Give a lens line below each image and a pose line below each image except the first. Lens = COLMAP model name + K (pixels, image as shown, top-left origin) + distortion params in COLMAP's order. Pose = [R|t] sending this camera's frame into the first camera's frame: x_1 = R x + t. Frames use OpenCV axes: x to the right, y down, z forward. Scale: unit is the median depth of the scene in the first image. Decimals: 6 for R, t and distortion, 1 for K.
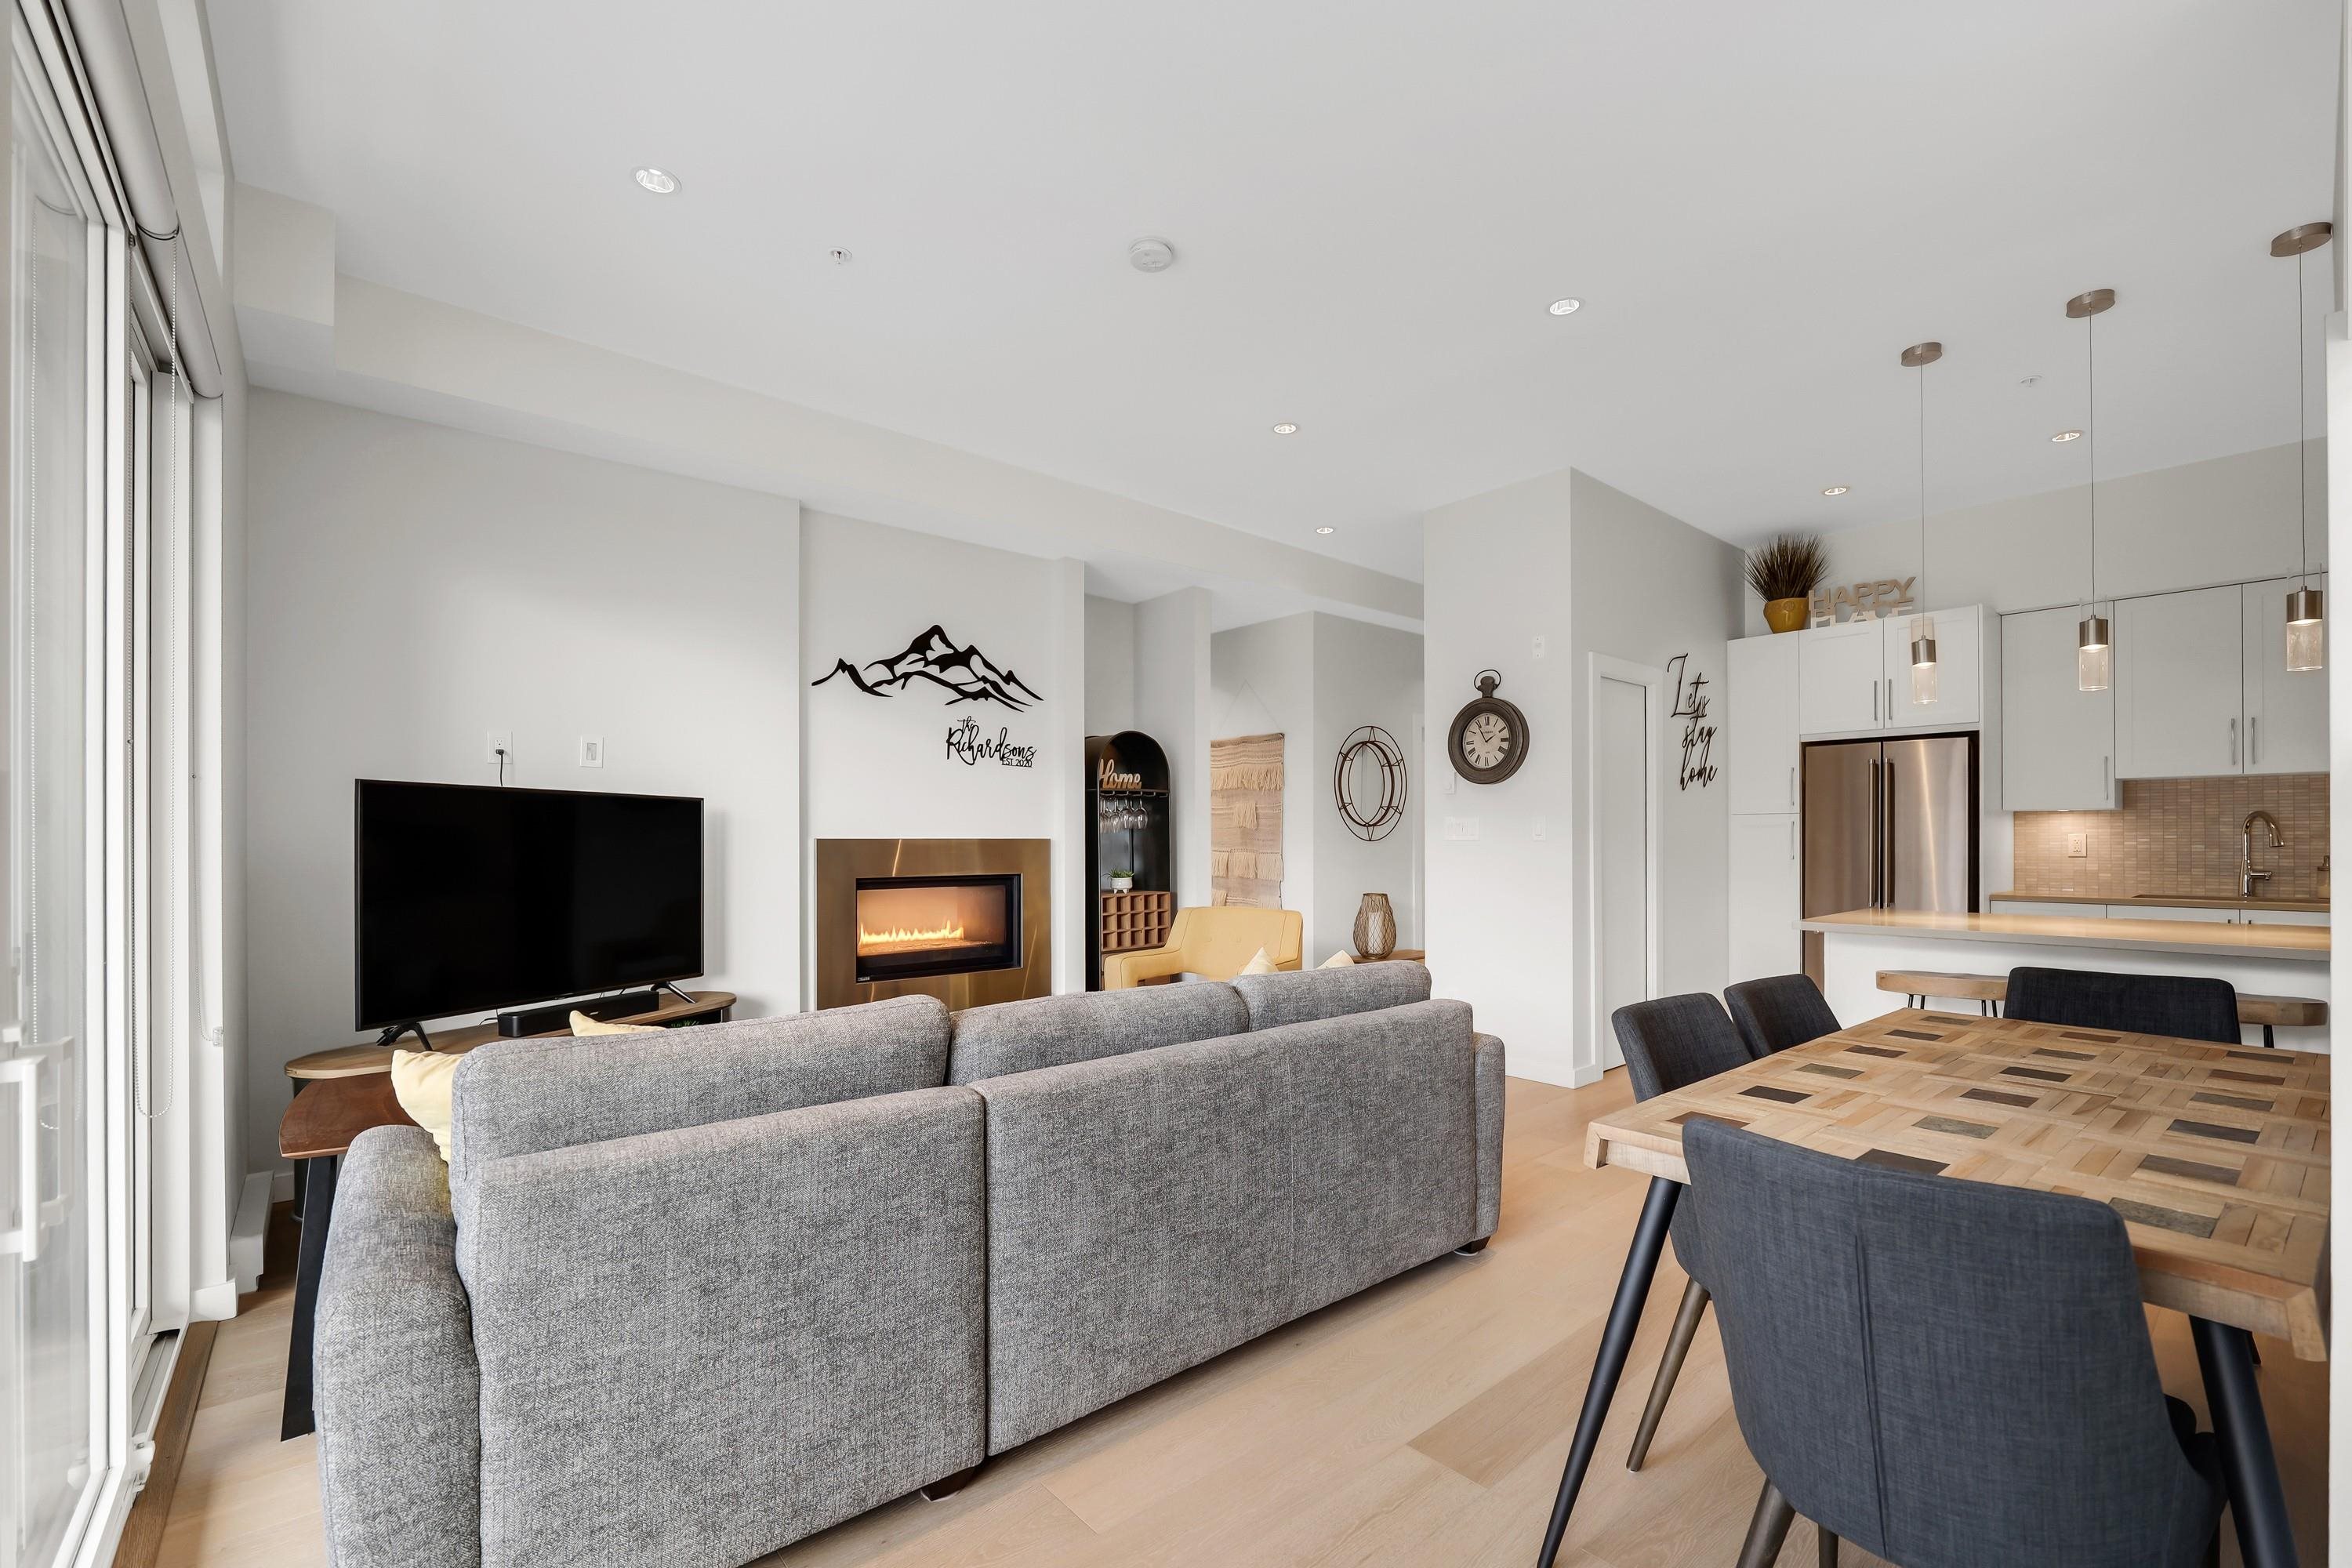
lens RADIAL K [[1001.6, 0, 1177.4], [0, 1001.6, 839.0], [0, 0, 1]] dist [-0.002971, -0.000663]
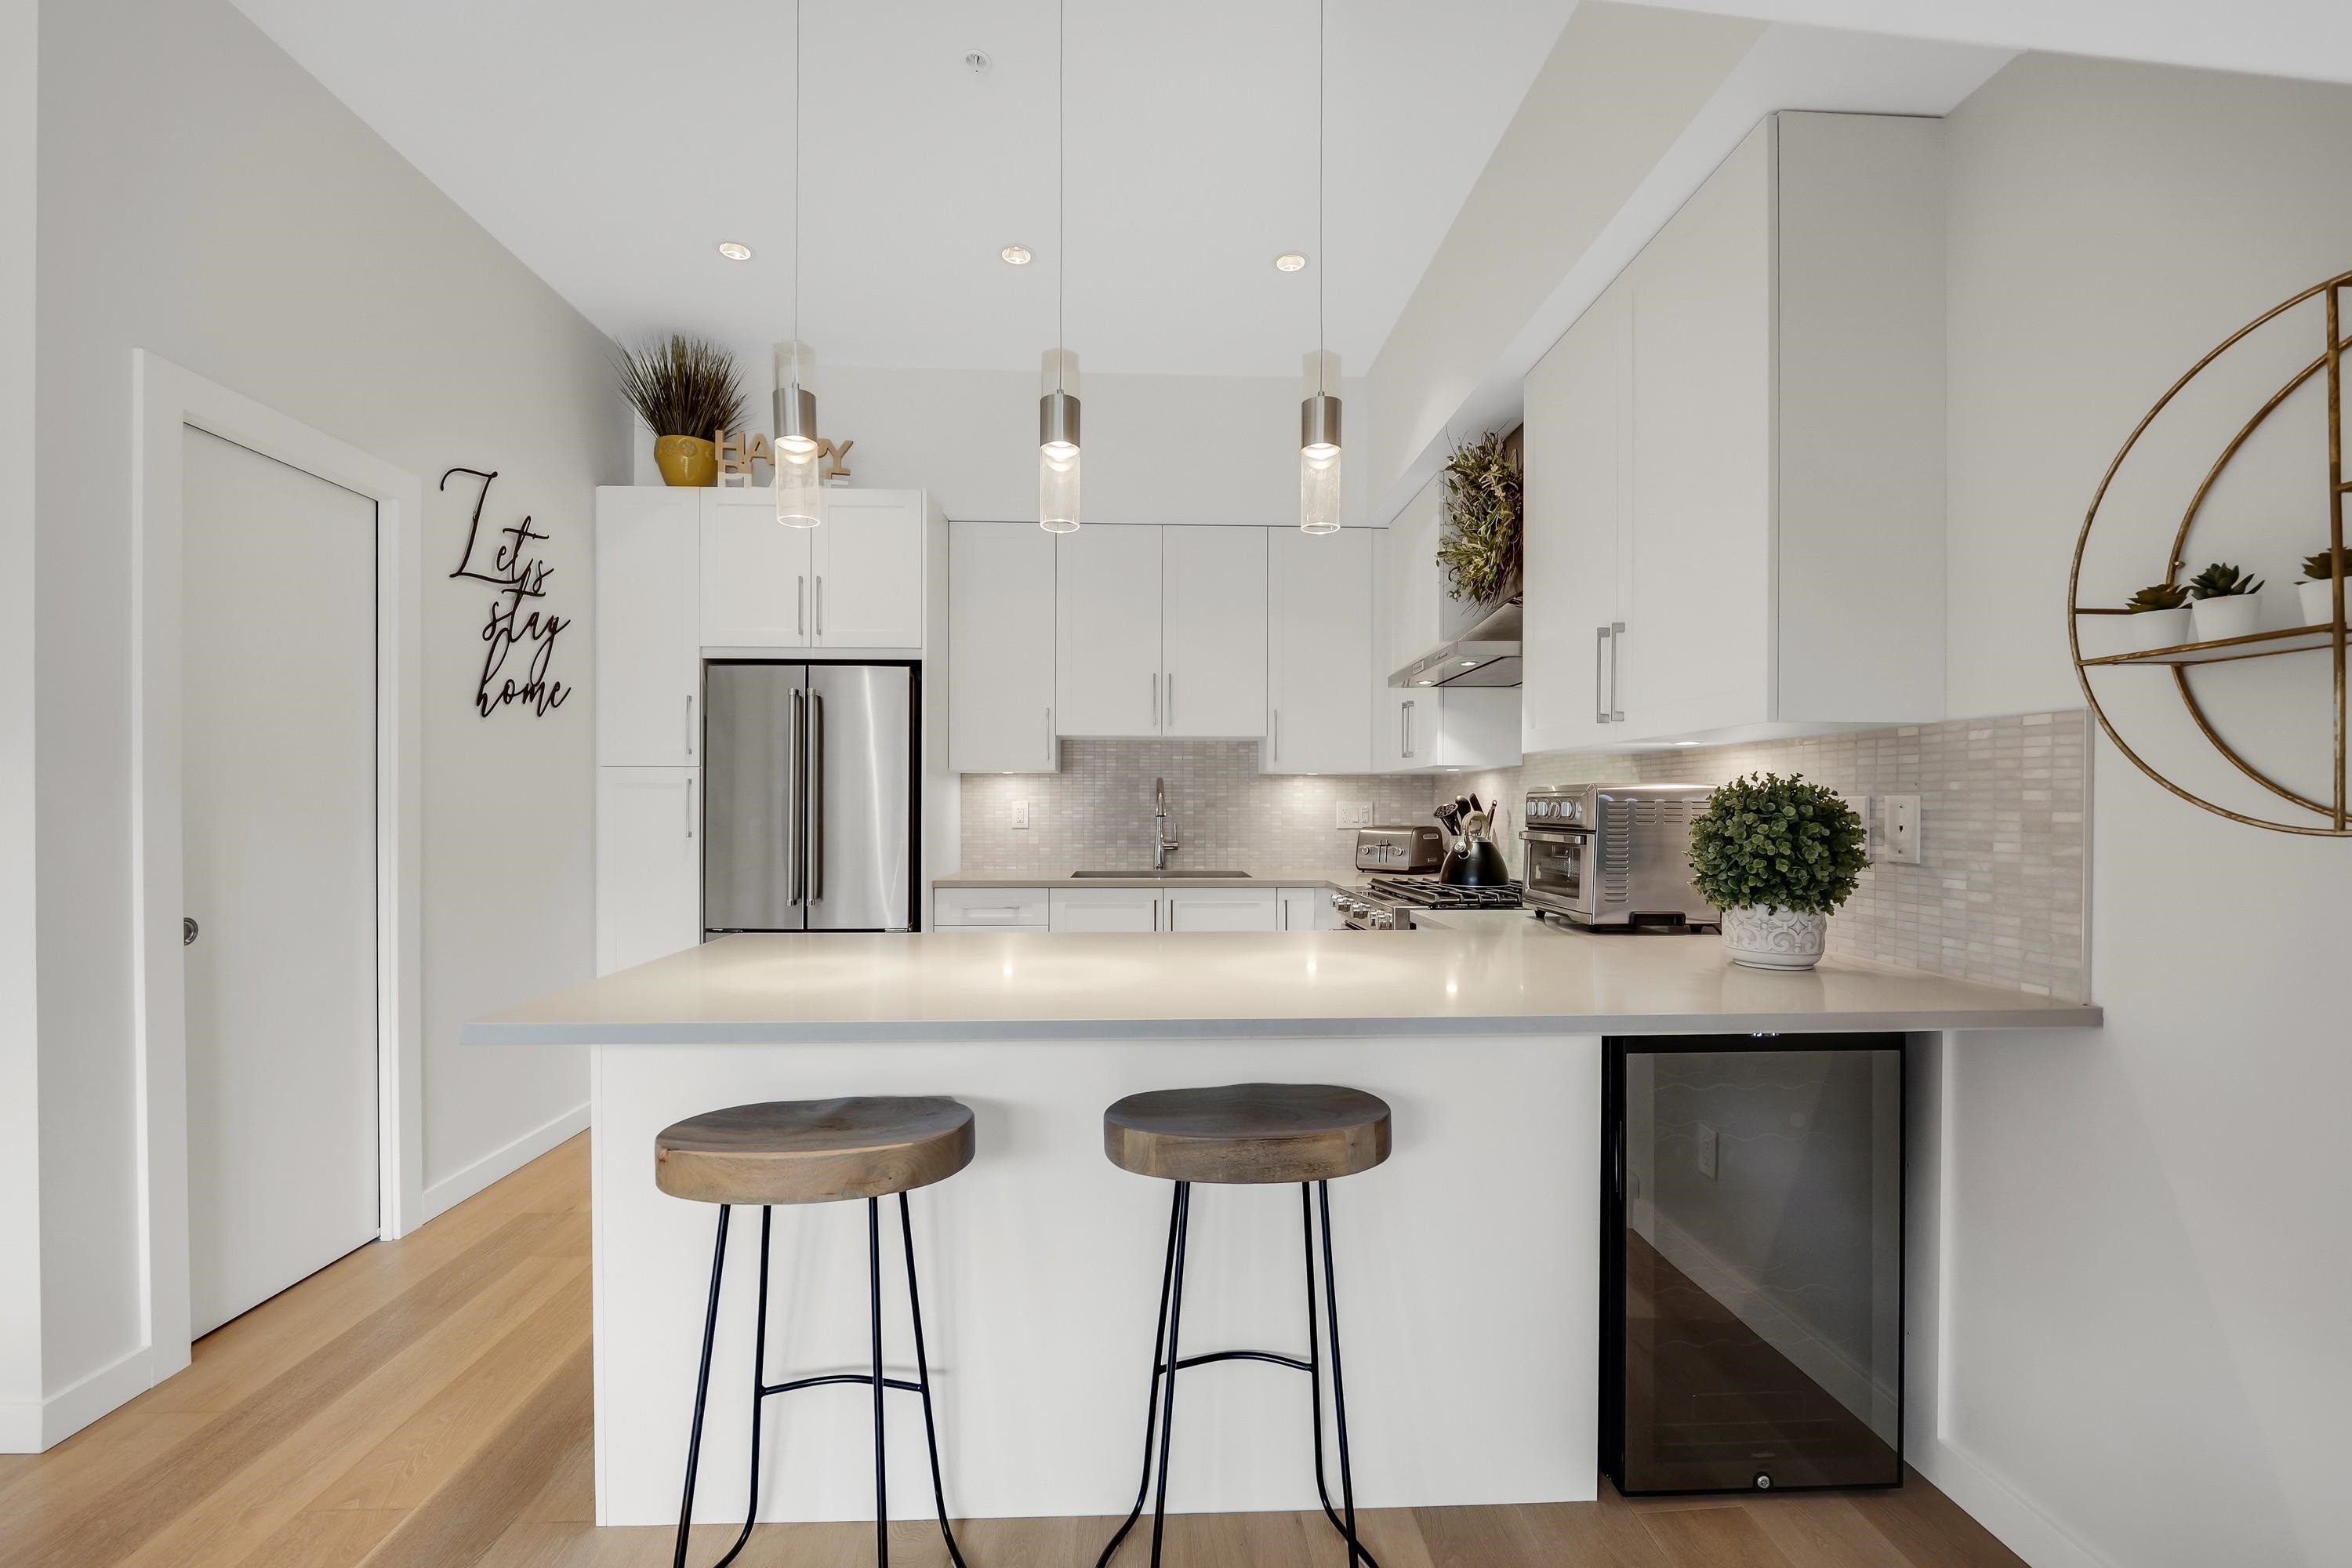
lens RADIAL K [[993.9, 0, 1188.8], [0, 993.9, 804.9], [0, 0, 1]] dist [-0.001854, -0.000151]
pose [[0.613769, 0.004081, 0.789475, 0.321771], [-0.003845, 0.999990, -0.002180, -0.000471], [-0.789476, -0.001697, 0.613778, 0.368006]]
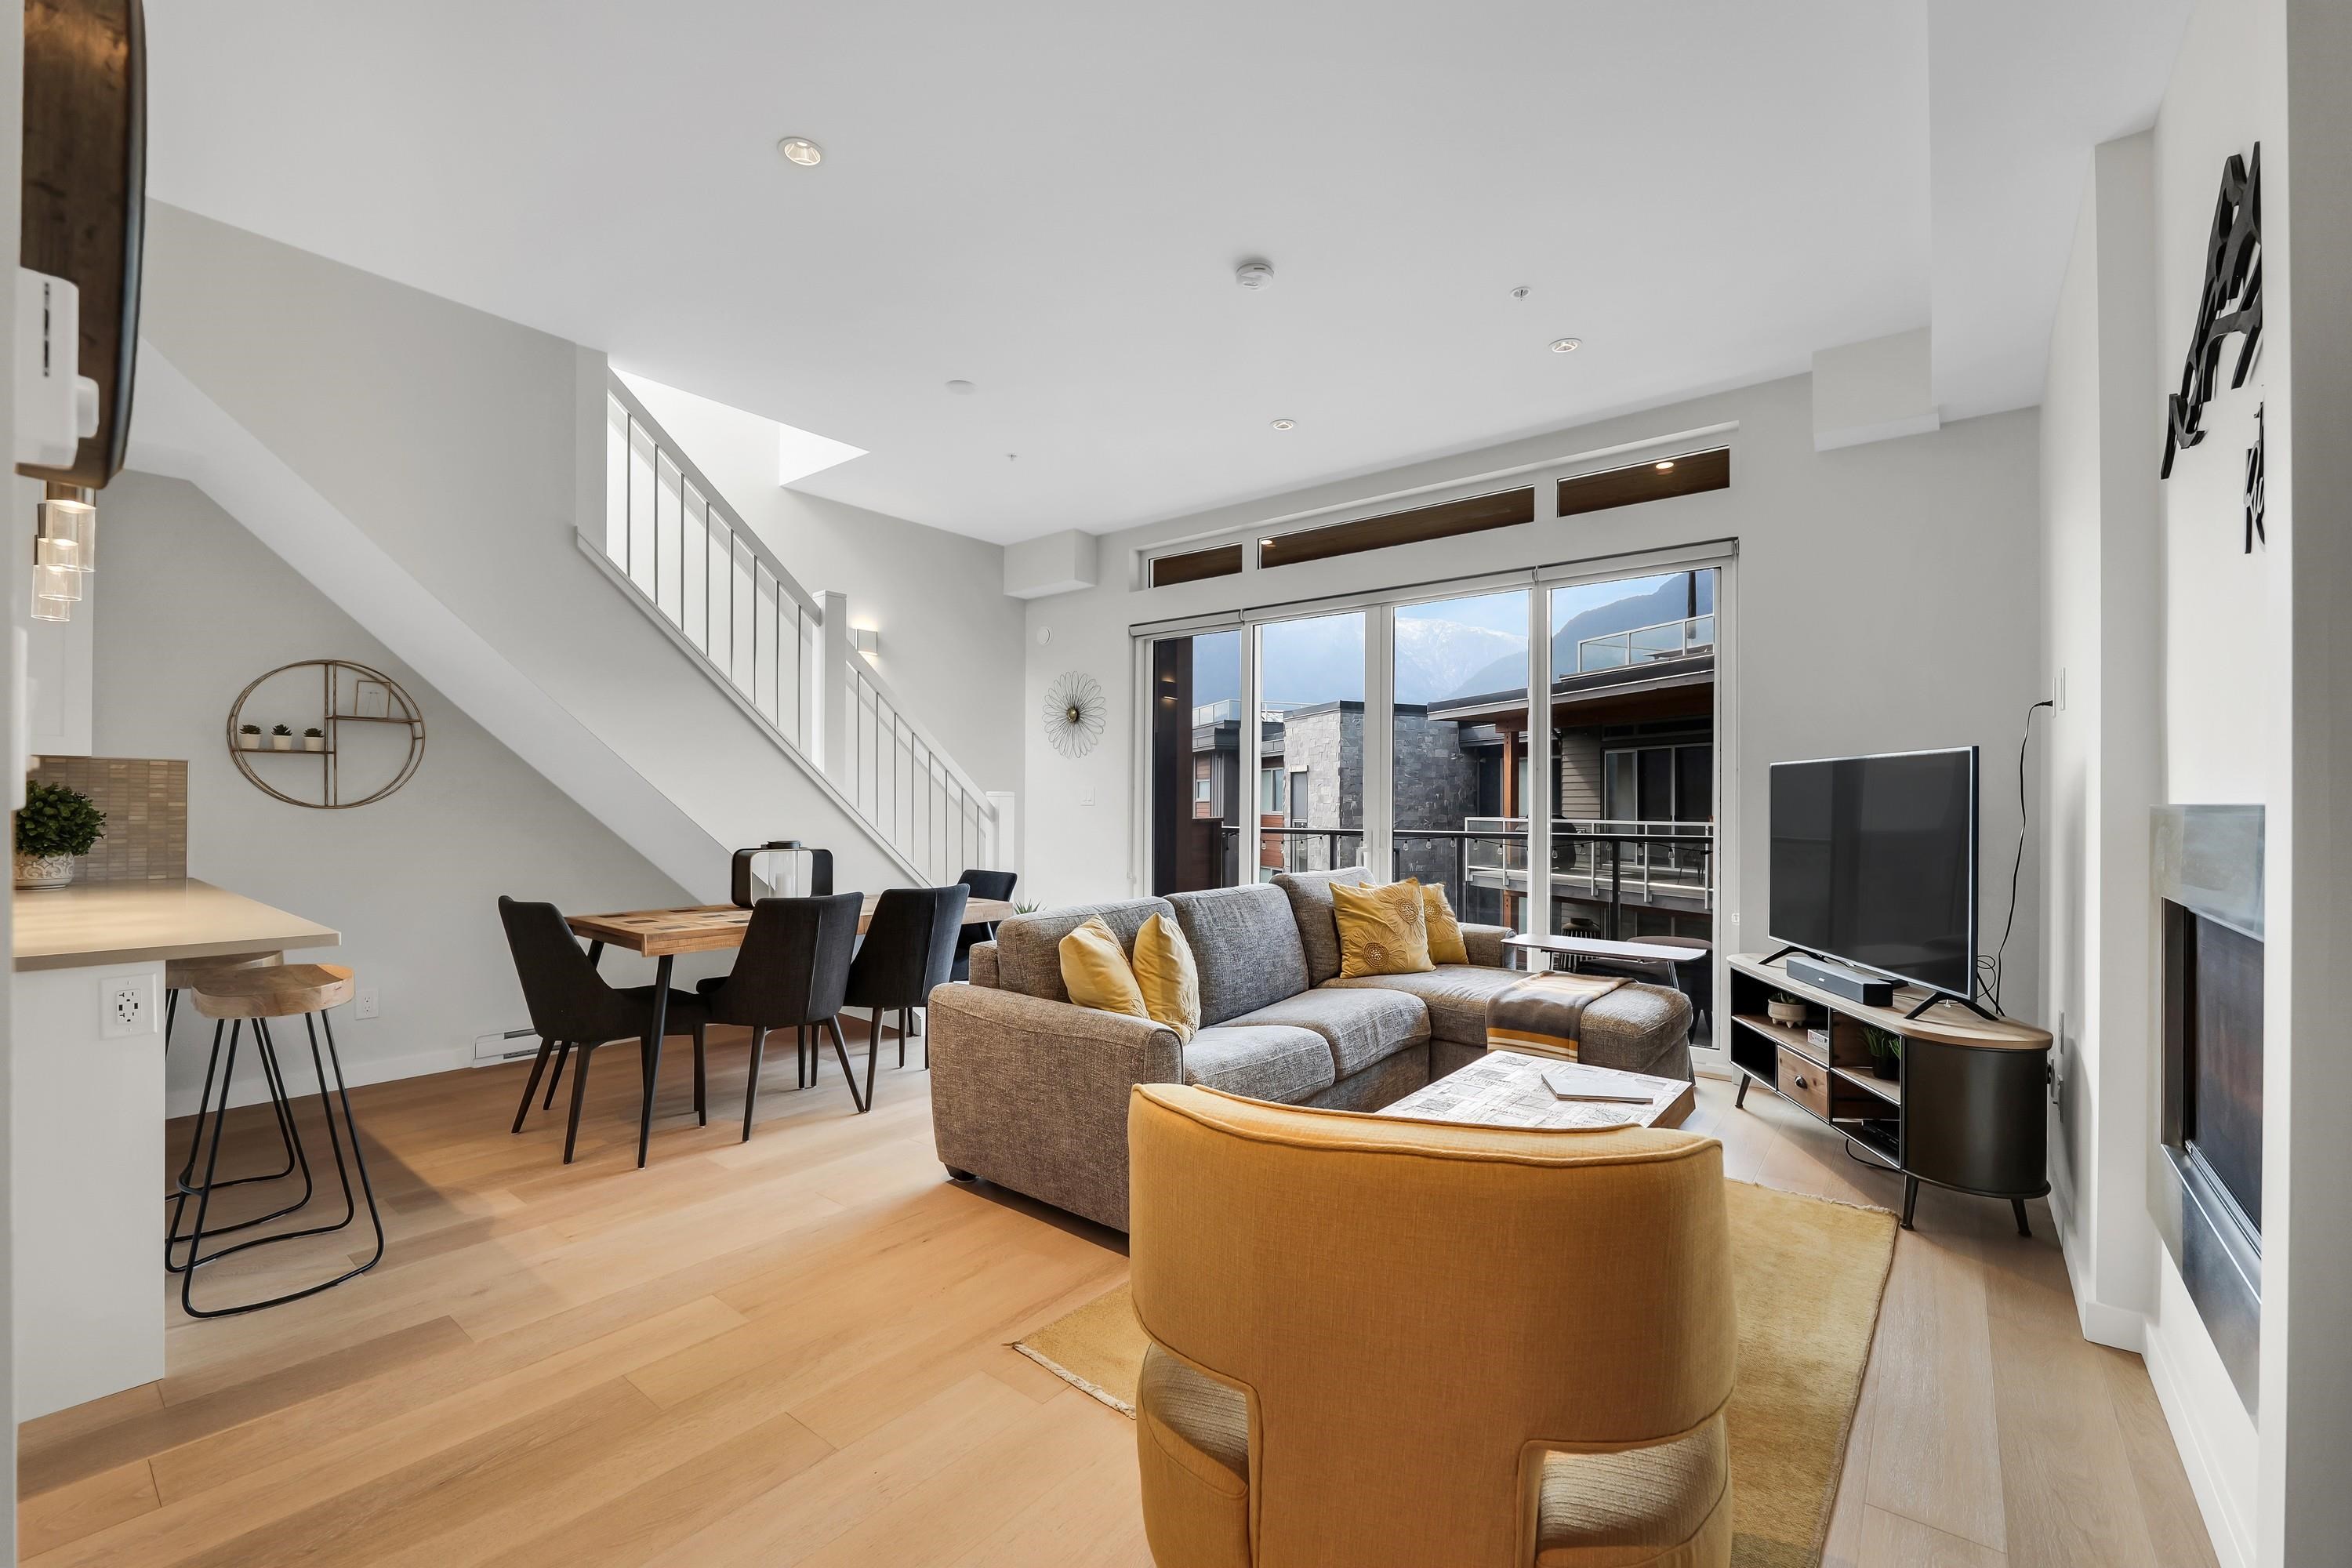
lens RADIAL K [[970.8, 0, 1183.6], [0, 970.8, 806.1], [0, 0, 1]] dist [-0.002153, -0.000270]
pose [[-0.981411, -0.004072, -0.191874, 0.137129], [-0.004386, 0.999990, 0.001211, -0.001169], [0.191867, 0.002030, -0.981419, 1.135094]]
